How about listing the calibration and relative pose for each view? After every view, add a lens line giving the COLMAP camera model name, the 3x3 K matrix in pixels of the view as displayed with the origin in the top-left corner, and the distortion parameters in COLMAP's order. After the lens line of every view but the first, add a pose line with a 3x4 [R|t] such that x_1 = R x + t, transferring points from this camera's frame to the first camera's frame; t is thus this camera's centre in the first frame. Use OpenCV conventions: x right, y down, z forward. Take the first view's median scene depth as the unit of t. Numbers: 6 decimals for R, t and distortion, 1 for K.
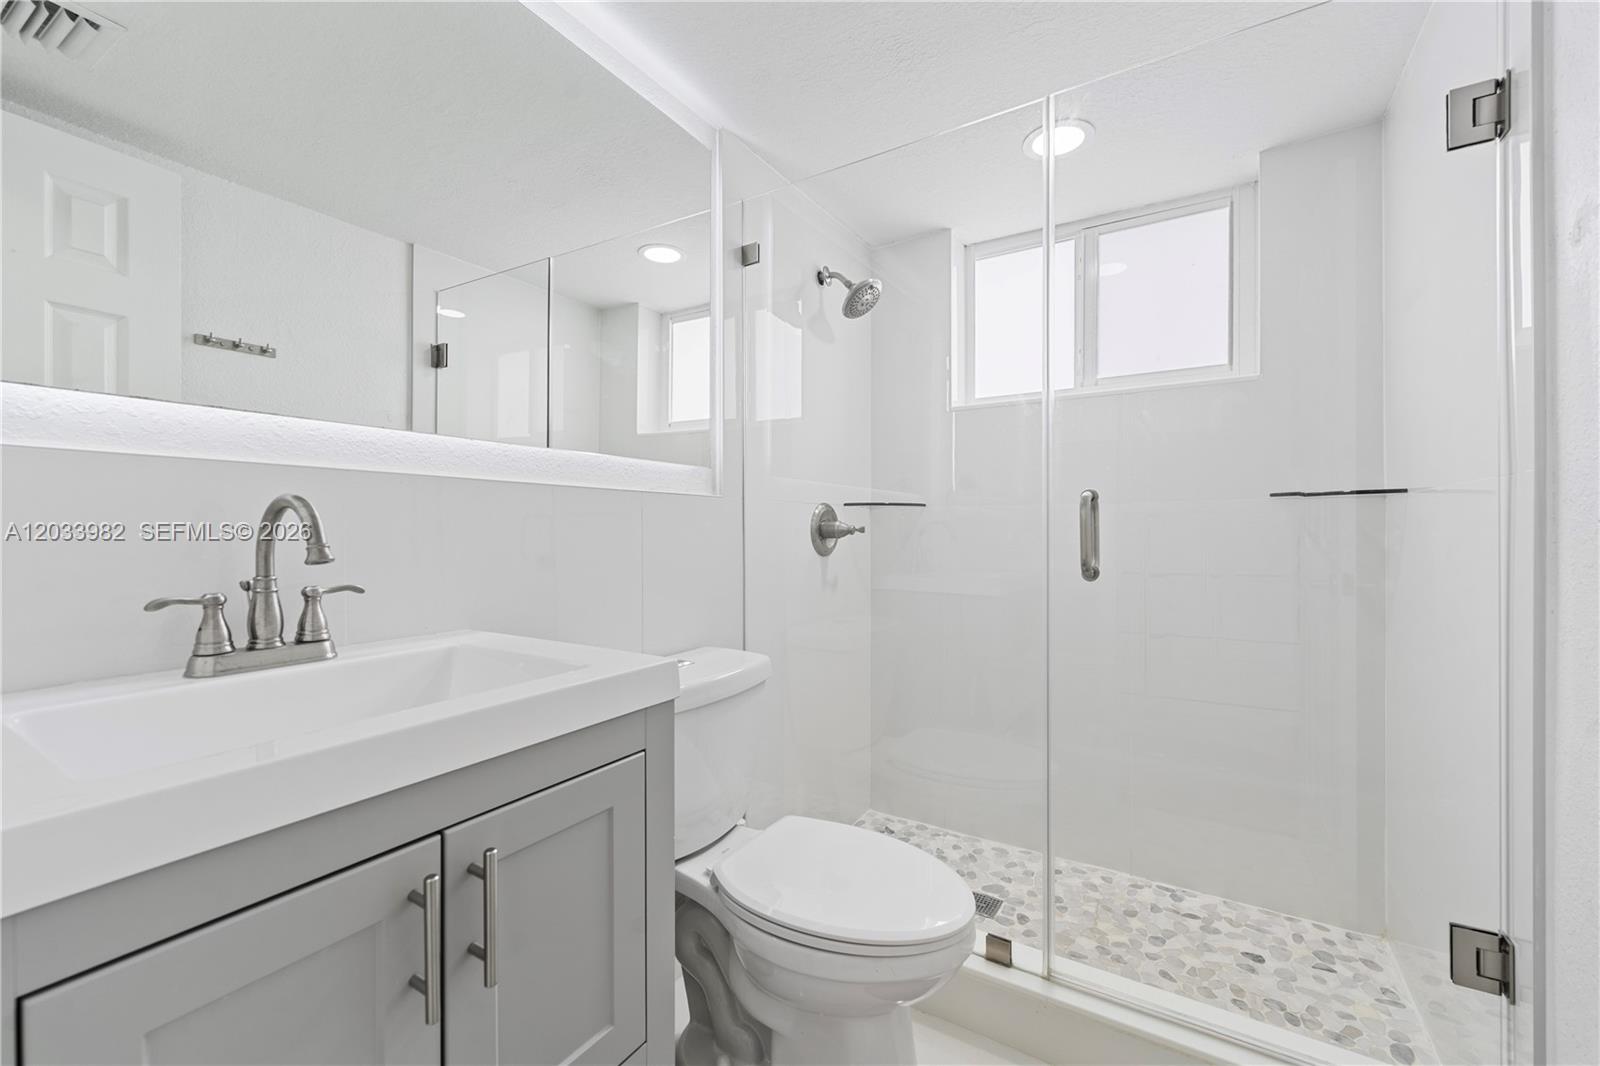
lens RADIAL K [[635.5, 0, 800.0], [0, 635.5, 533.0], [0, 0, 1]] dist [-0.000204, -0.000042]
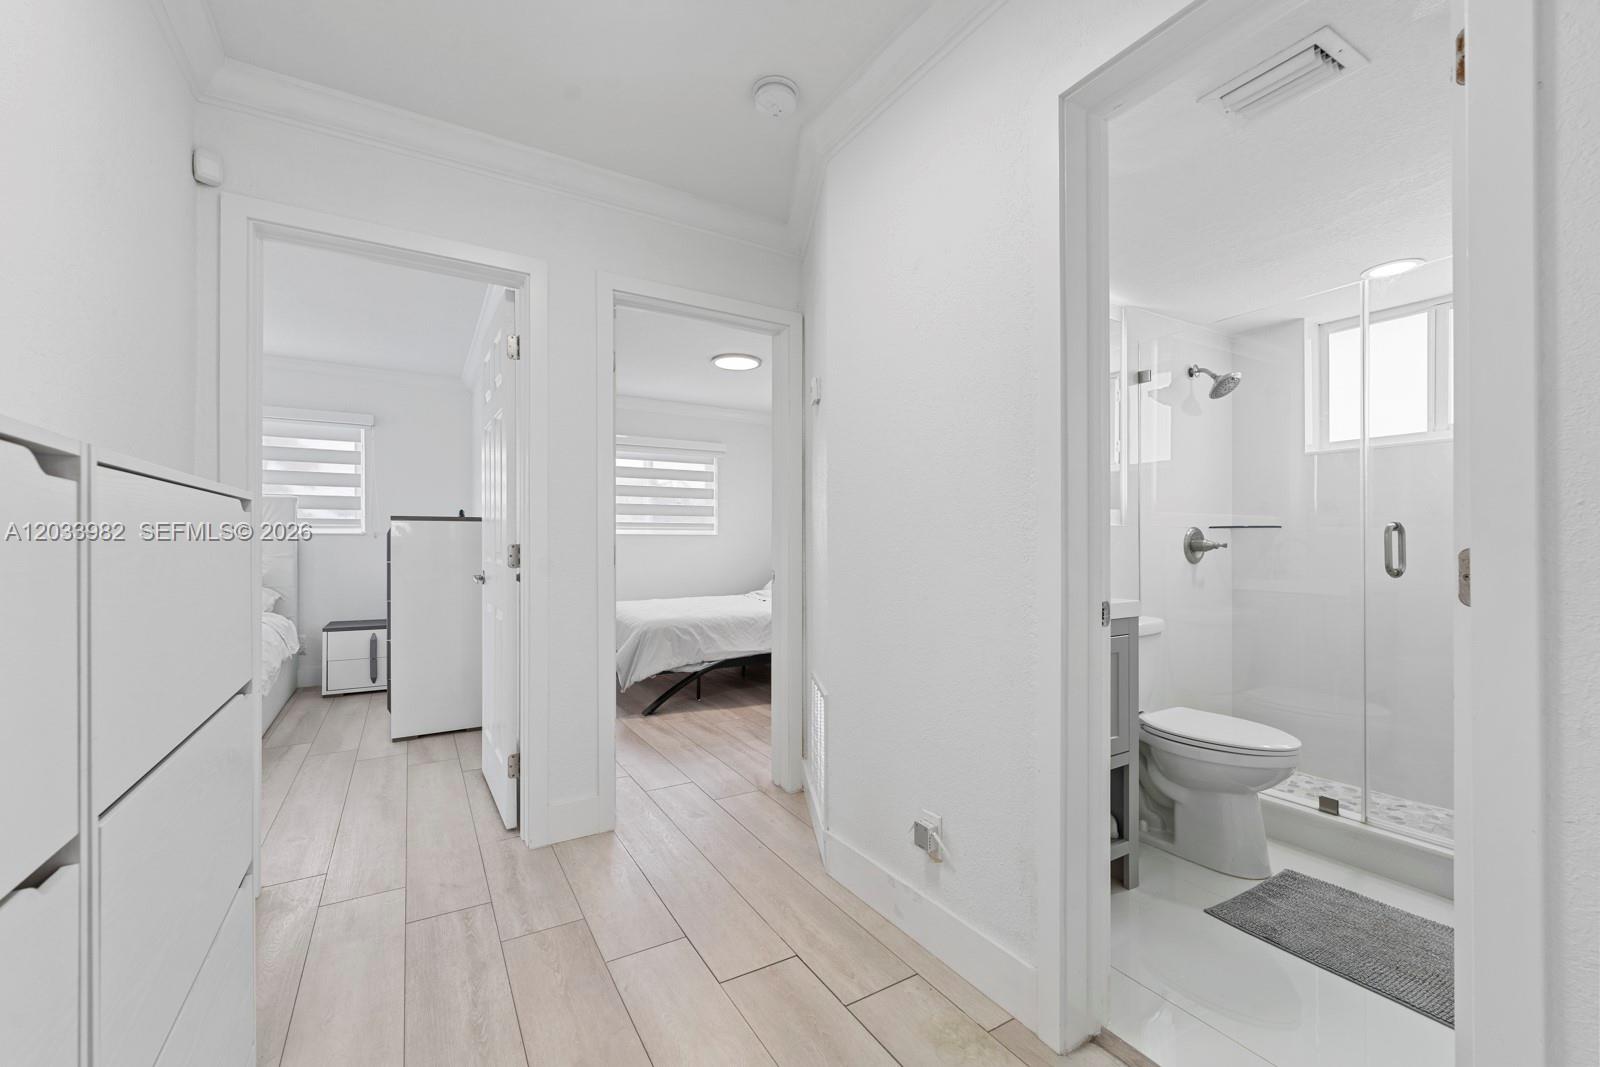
lens RADIAL K [[648.6, 0, 800.0], [0, 648.6, 544.3], [0, 0, 1]] dist [0.000214, -0.000141]
pose [[0.891198, -0.000700, -0.453614, -0.093397], [-0.001036, 0.999993, -0.003579, -0.001743], [0.453613, 0.003660, 0.891191, -0.739722]]
